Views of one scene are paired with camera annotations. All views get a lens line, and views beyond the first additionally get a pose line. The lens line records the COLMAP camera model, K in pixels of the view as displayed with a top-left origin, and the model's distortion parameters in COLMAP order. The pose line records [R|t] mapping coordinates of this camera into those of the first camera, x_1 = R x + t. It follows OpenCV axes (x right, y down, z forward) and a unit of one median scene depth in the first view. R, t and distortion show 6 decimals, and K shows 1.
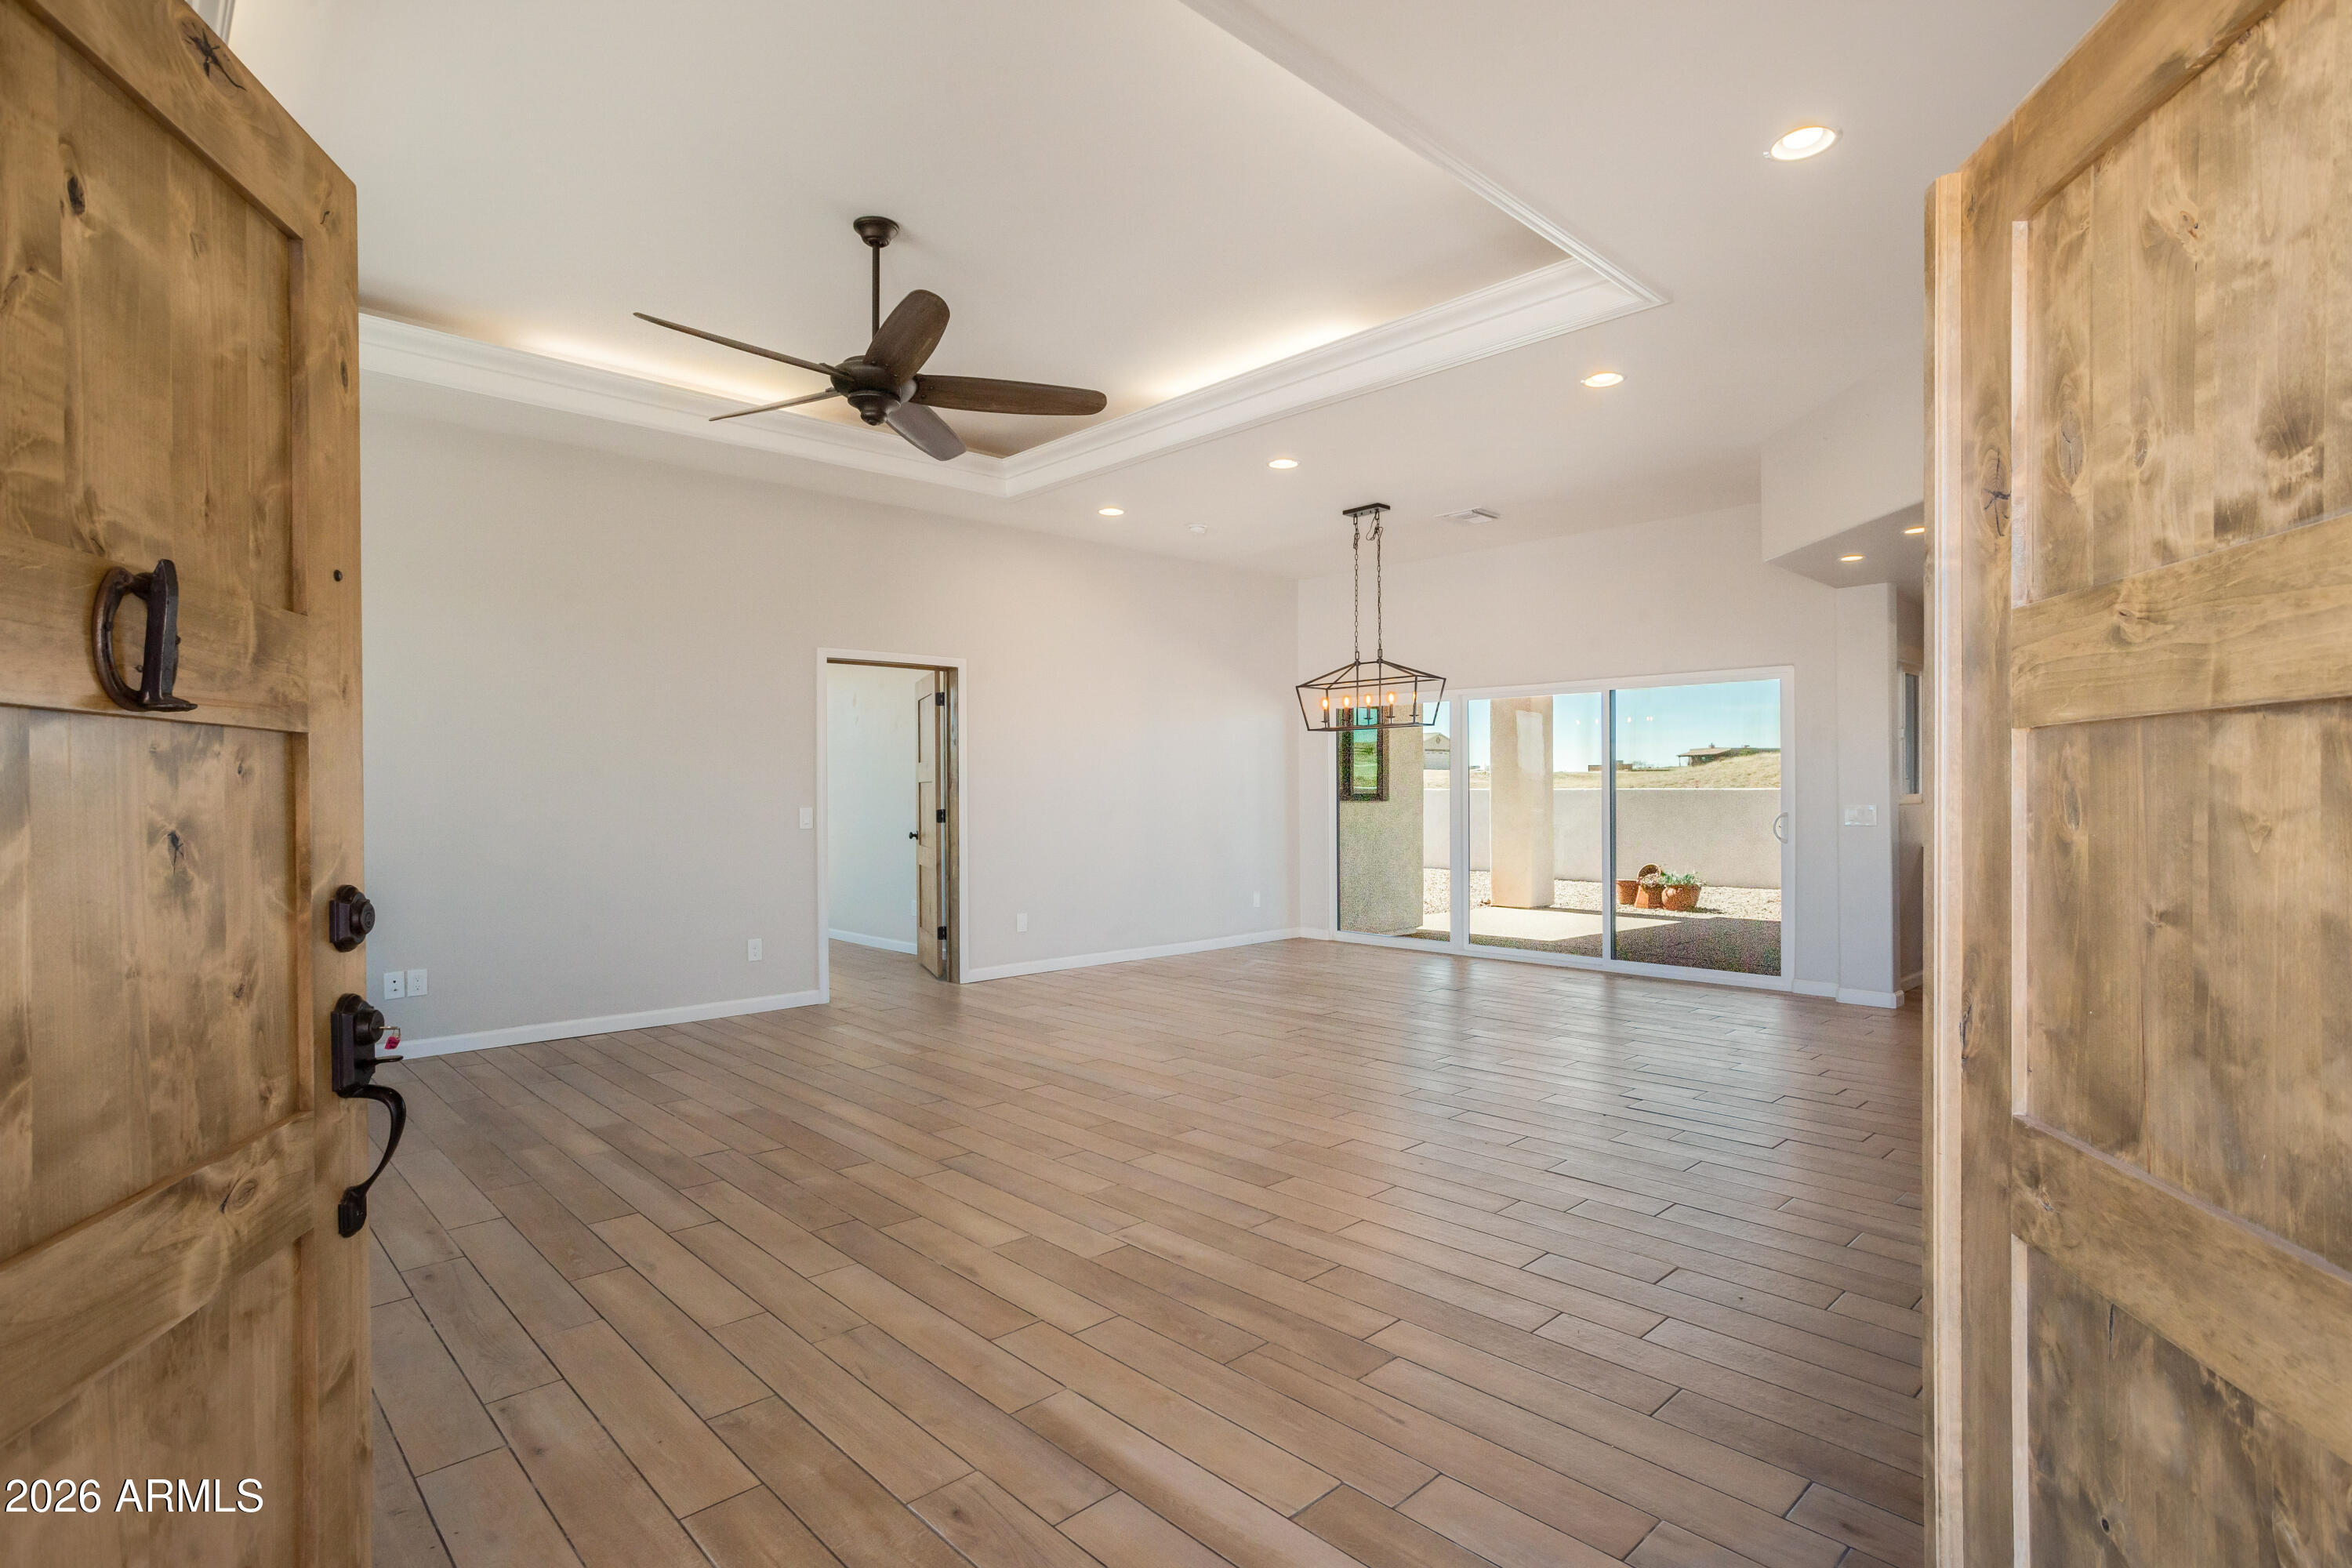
lens RADIAL K [[1170.8, 0, 1161.7], [0, 1170.8, 785.7], [0, 0, 1]] dist [-0.007533, 0.000323]
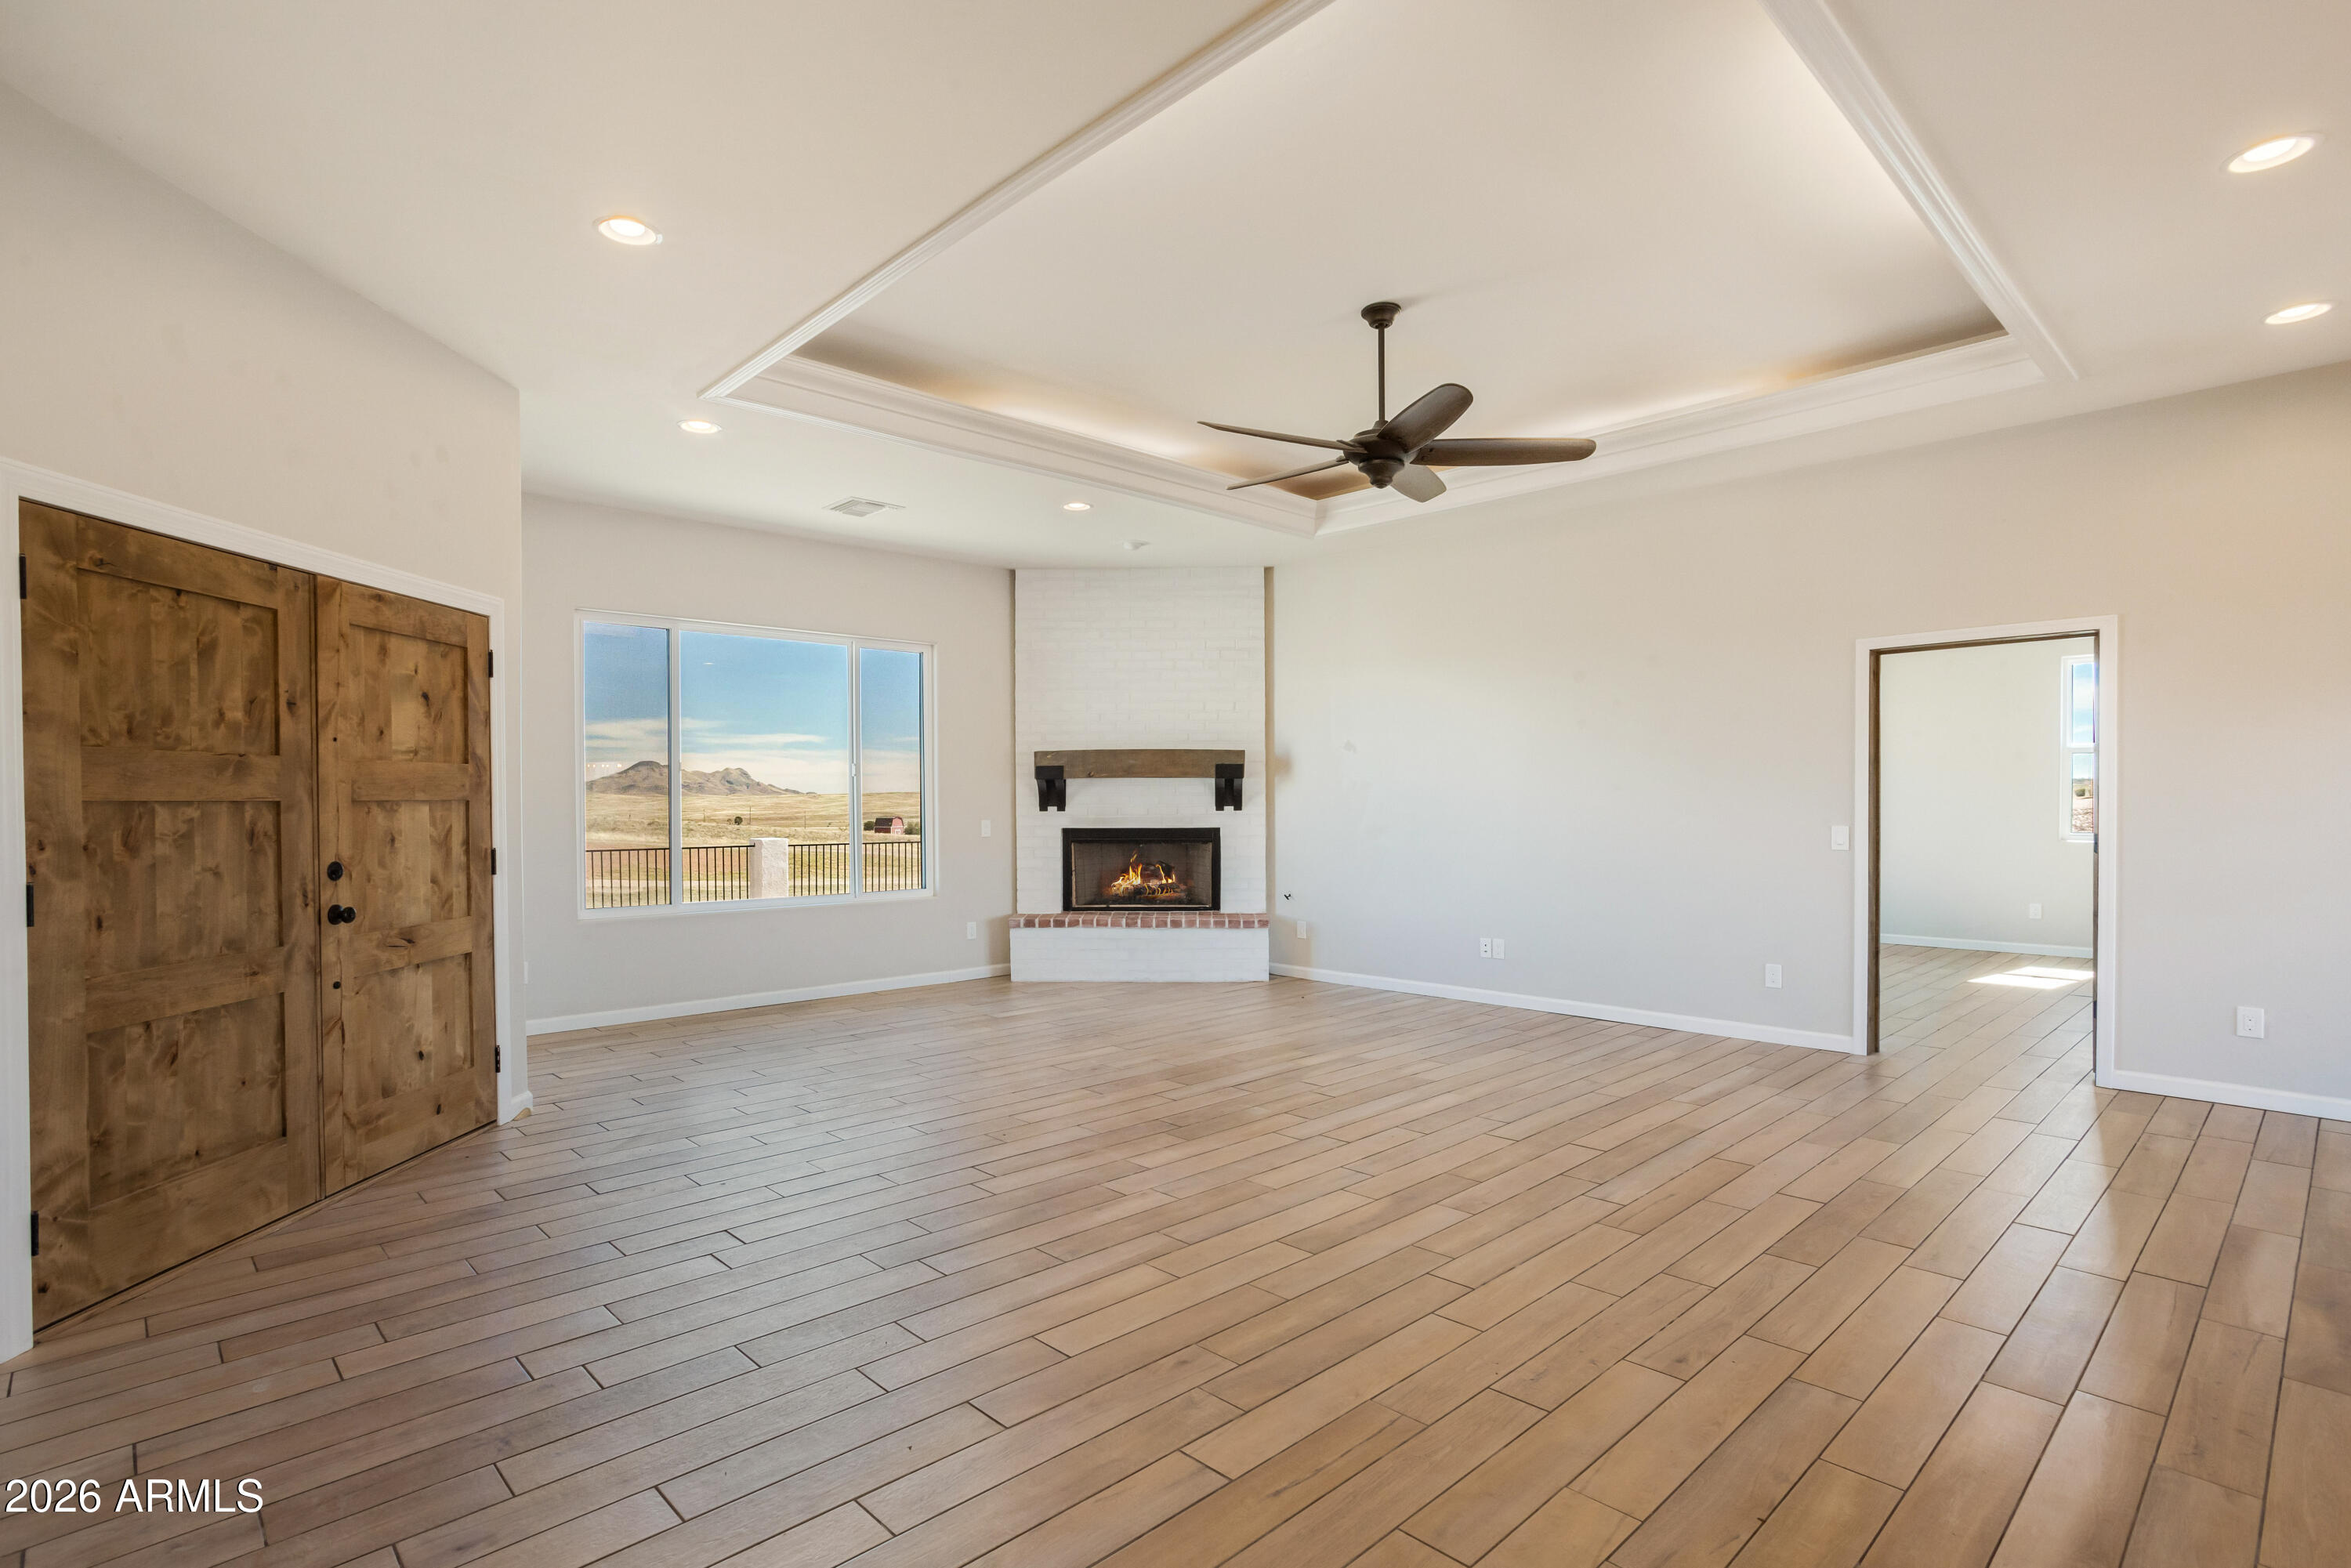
lens RADIAL K [[1170.2, 0, 1161.7], [0, 1170.2, 798.6], [0, 0, 1]] dist [-0.007533, 0.000323]
pose [[0.008255, 0.002008, -0.999964, 0.938927], [0.008304, 0.999963, 0.002077, -0.011166], [0.999931, -0.008321, 0.008238, 0.829629]]
